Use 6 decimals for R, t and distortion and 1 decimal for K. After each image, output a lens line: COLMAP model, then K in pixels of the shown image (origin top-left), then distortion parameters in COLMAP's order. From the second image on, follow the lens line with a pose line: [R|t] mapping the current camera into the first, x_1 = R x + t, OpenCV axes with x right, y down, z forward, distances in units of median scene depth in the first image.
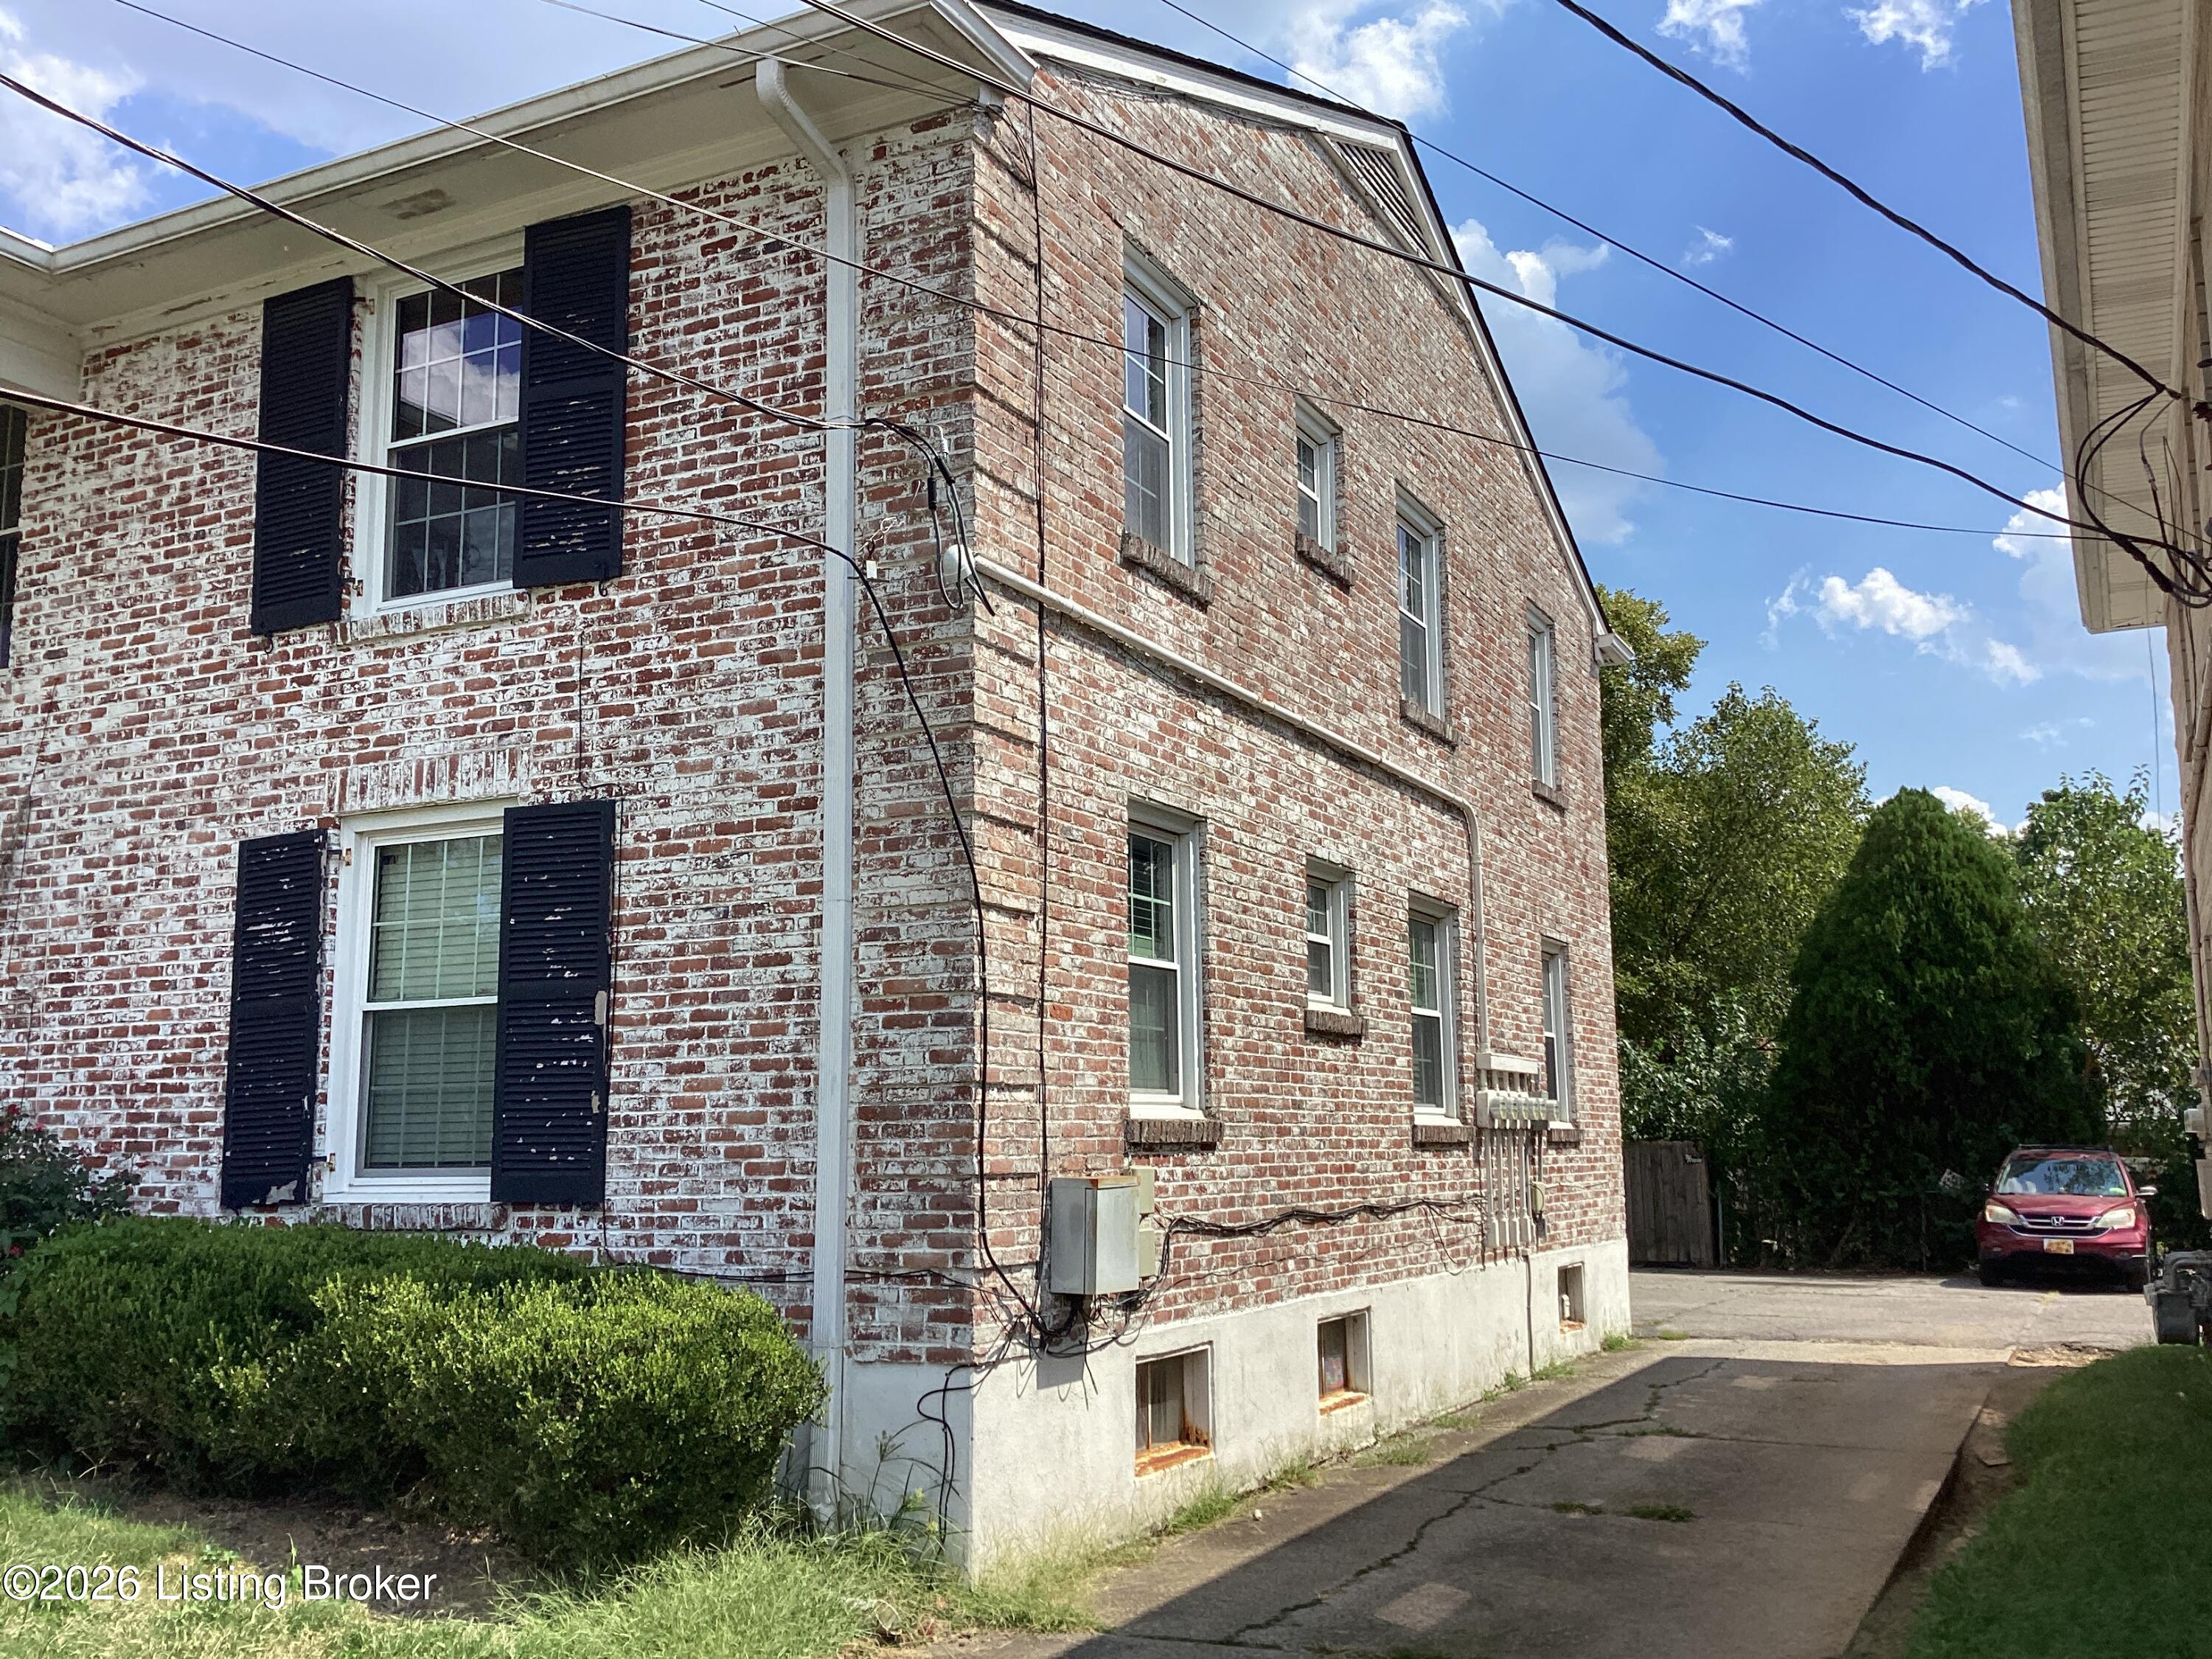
lens RADIAL K [[1993.0, 0, 1106.7], [0, 1993.0, 812.4], [0, 0, 1]] dist [0.142658, -0.293828]
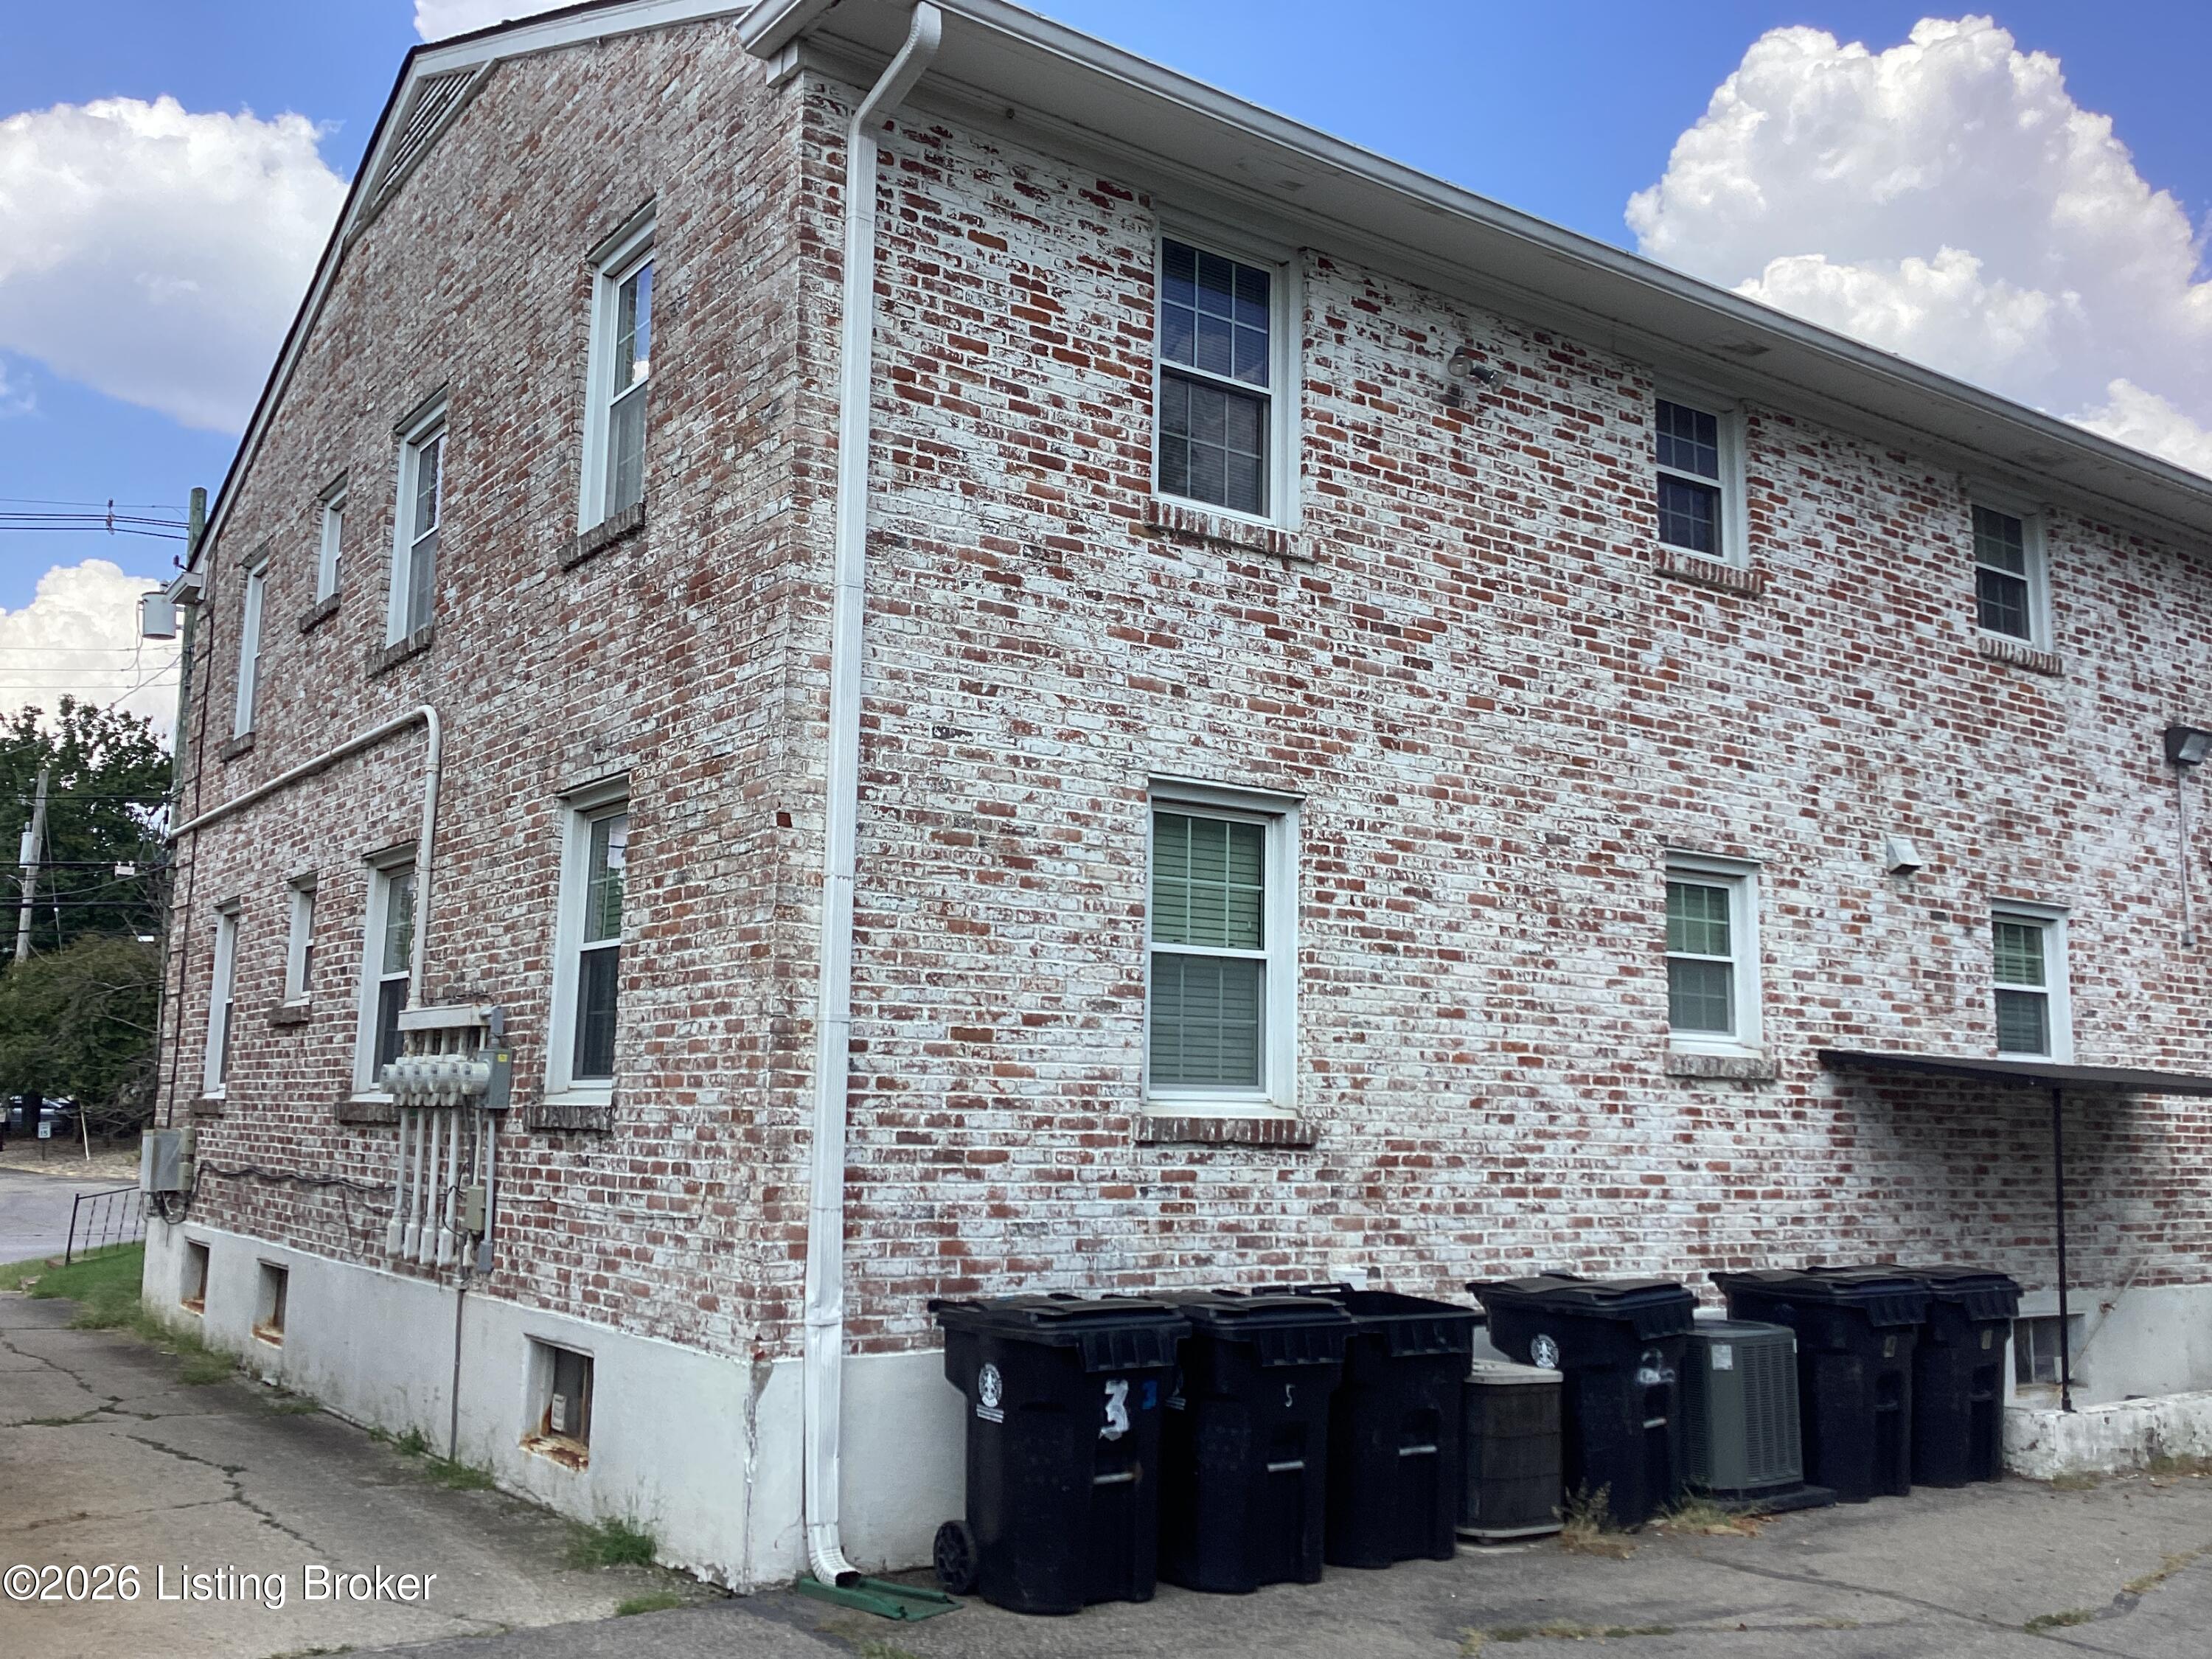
lens RADIAL K [[1993.0, 0, 1106.7], [0, 1993.0, 812.4], [0, 0, 1]] dist [0.142658, -0.293828]
pose [[-0.468512, -0.129540, -0.873908, 0.871609], [0.131045, 0.968059, -0.213751, 0.284929], [0.873684, -0.214666, -0.436571, 1.824465]]
